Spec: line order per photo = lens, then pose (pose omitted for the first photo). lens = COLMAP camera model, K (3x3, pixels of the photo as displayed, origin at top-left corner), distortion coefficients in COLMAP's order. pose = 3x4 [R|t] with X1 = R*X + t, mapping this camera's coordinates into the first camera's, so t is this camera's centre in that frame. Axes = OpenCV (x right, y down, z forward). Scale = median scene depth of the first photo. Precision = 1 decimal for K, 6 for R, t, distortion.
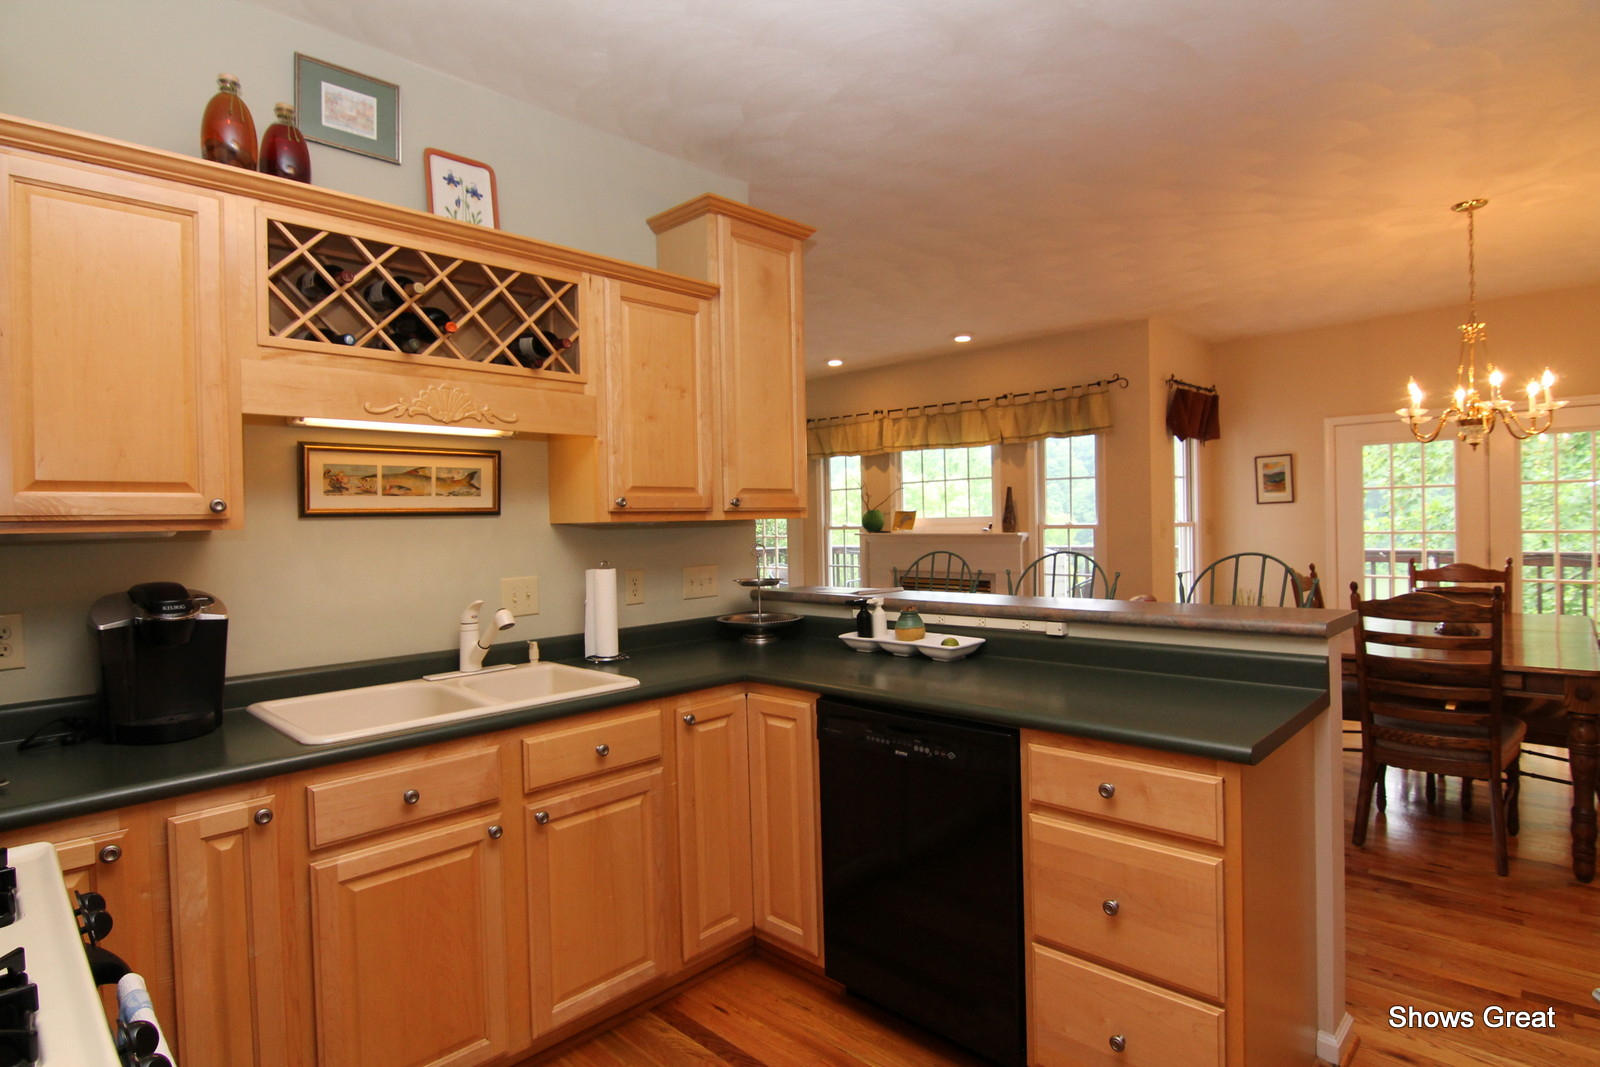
lens RADIAL K [[821.7, 0, 797.4], [0, 821.7, 529.1], [0, 0, 1]] dist [0.000008, -0.014471]
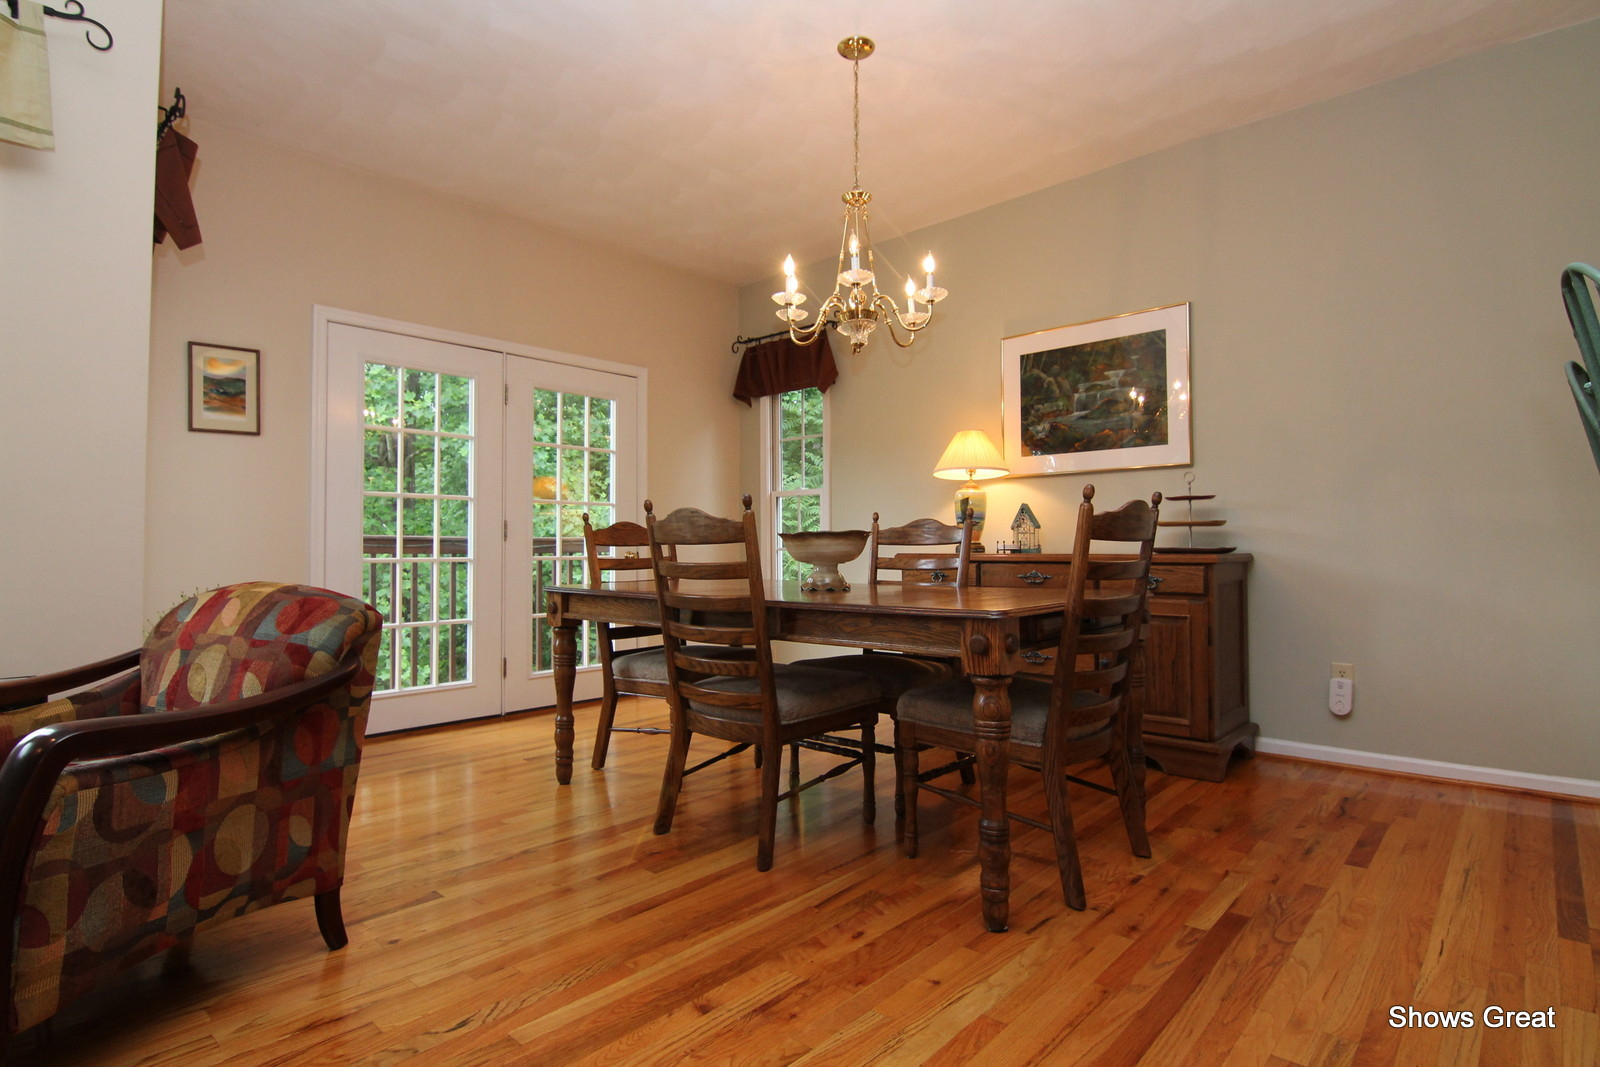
lens RADIAL K [[821.7, 0, 797.4], [0, 821.7, 529.1], [0, 0, 1]] dist [0.000008, -0.014471]
pose [[-0.028010, 0.049827, 0.998365, 0.037148], [0.015889, 0.998653, -0.049395, 0.076968], [-0.999481, 0.014479, -0.028764, 0.750963]]
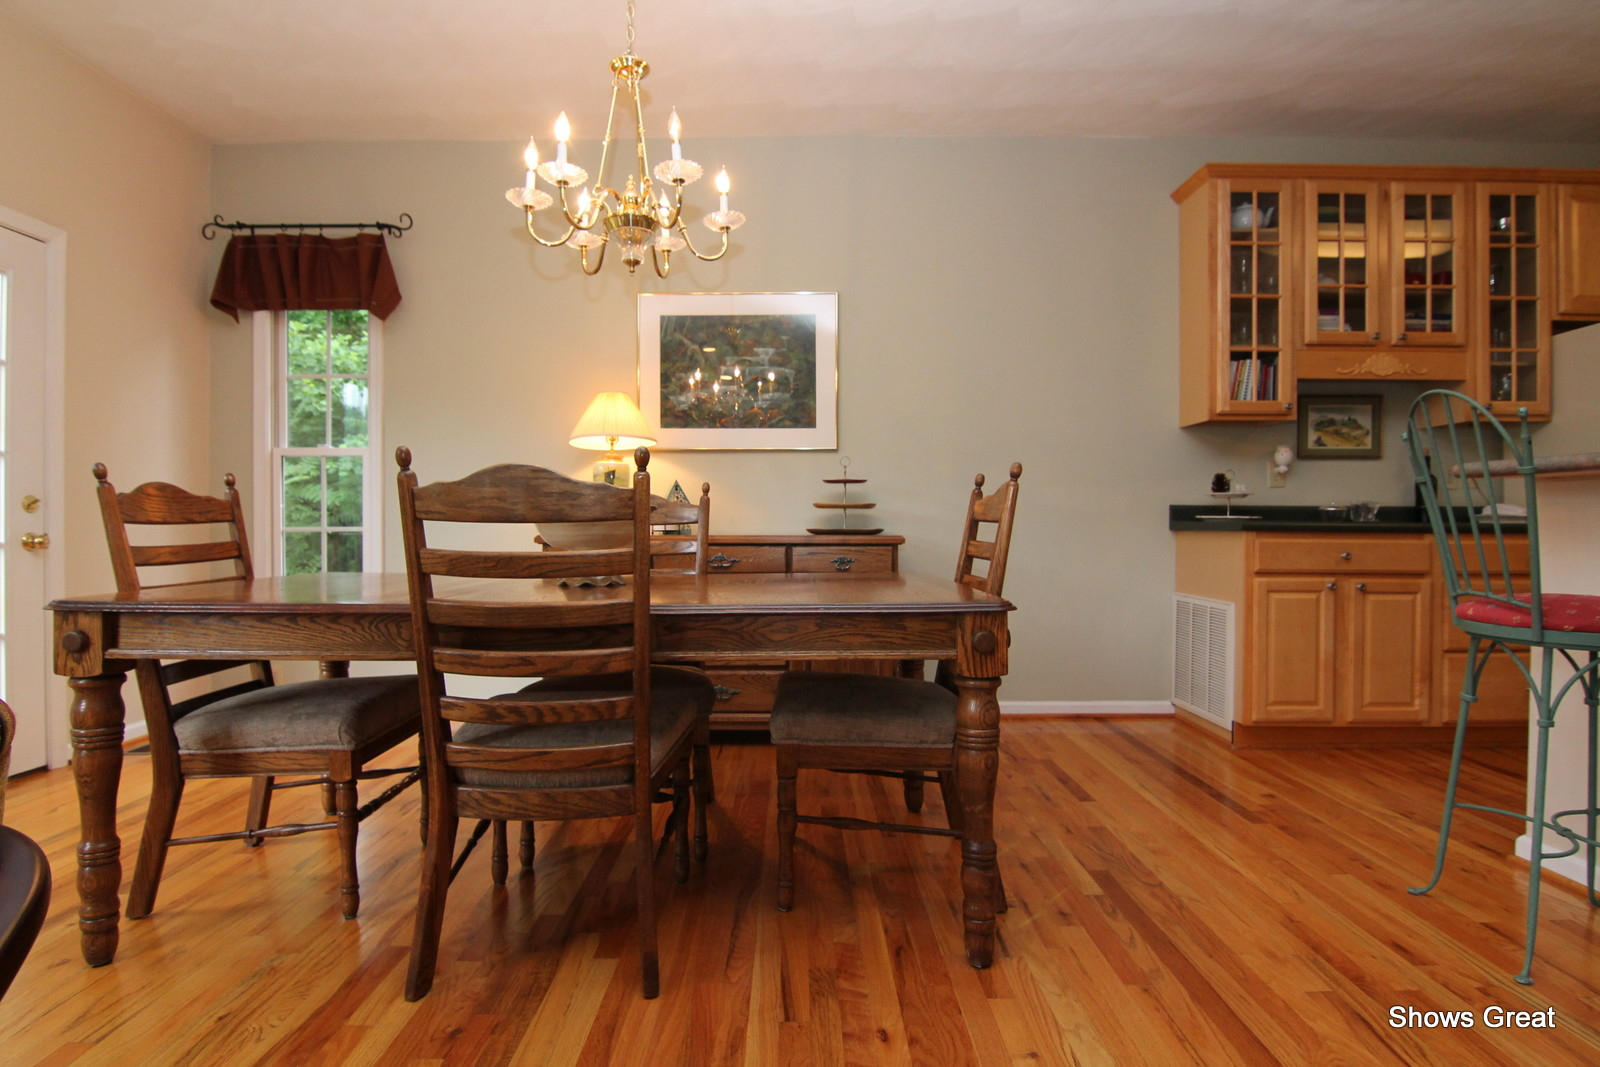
lens RADIAL K [[821.7, 0, 797.4], [0, 821.7, 529.1], [0, 0, 1]] dist [0.000008, -0.014471]
pose [[-0.695340, 0.025178, 0.718240, 0.221039], [0.026827, 0.999599, -0.009069, 0.069500], [-0.718180, 0.012962, -0.695737, 0.924319]]
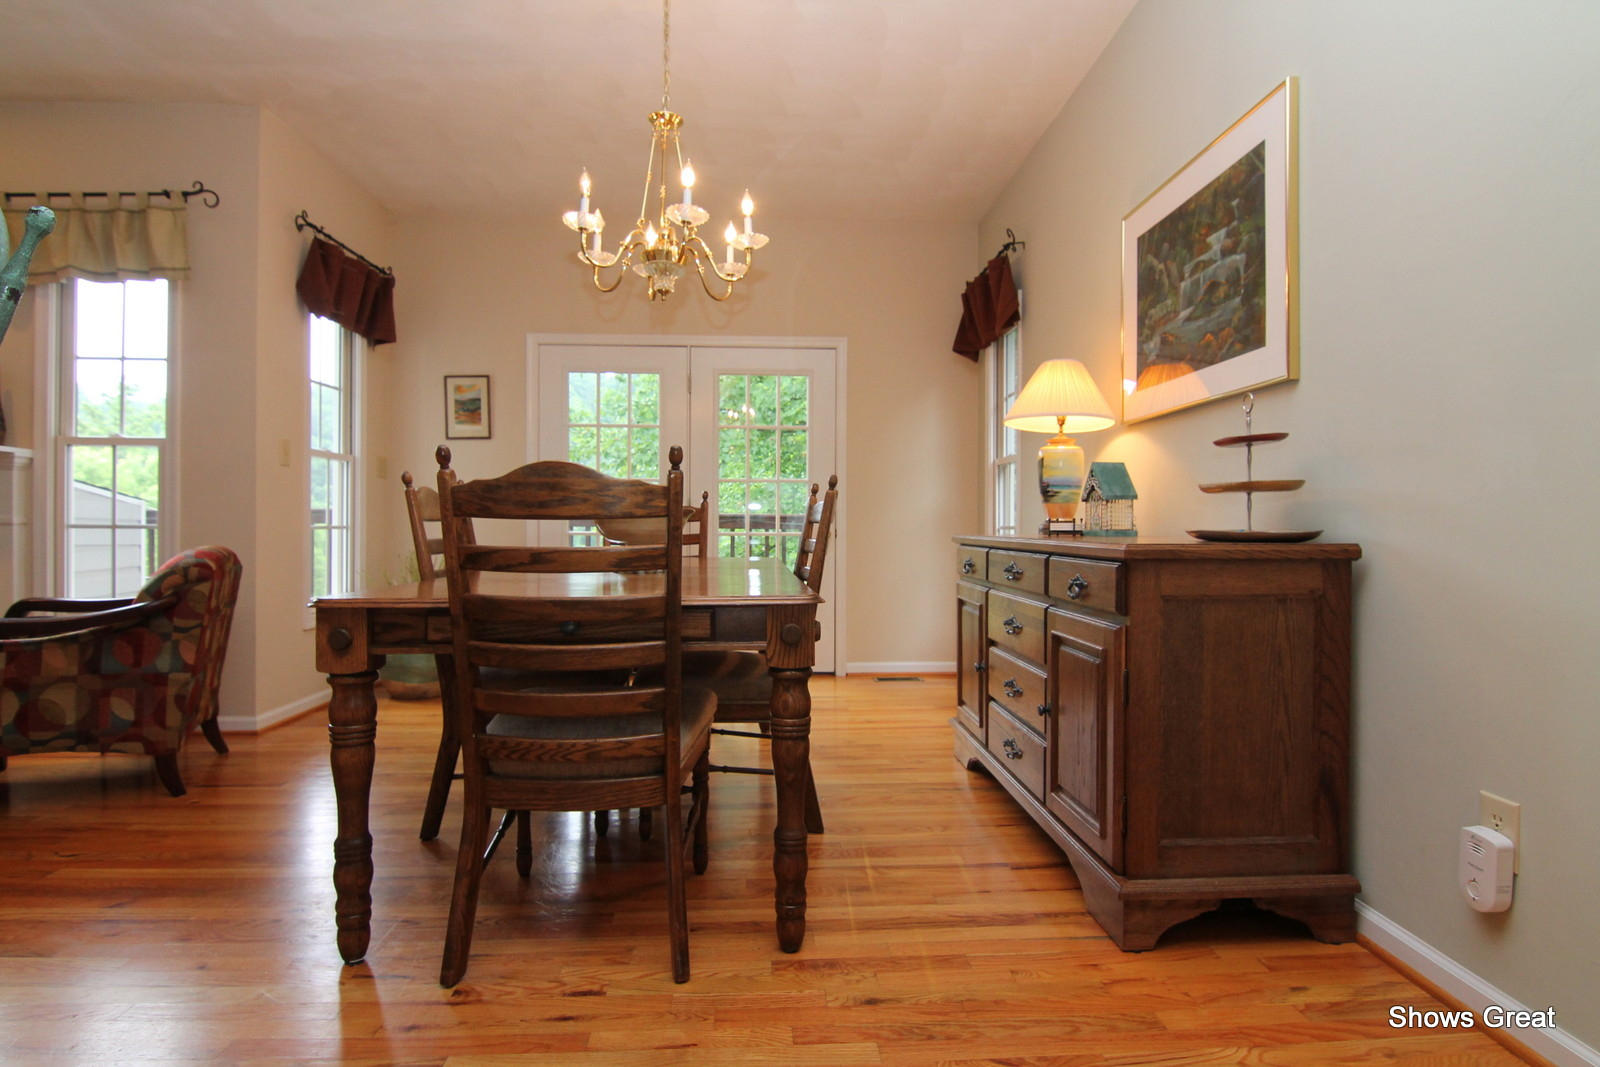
lens RADIAL K [[821.7, 0, 797.4], [0, 821.7, 529.1], [0, 0, 1]] dist [0.000008, -0.014471]
pose [[0.684045, 0.024449, 0.729030, 0.285876], [-0.013619, 0.999692, -0.020747, 0.073748], [-0.729313, 0.004263, 0.684167, 0.313043]]
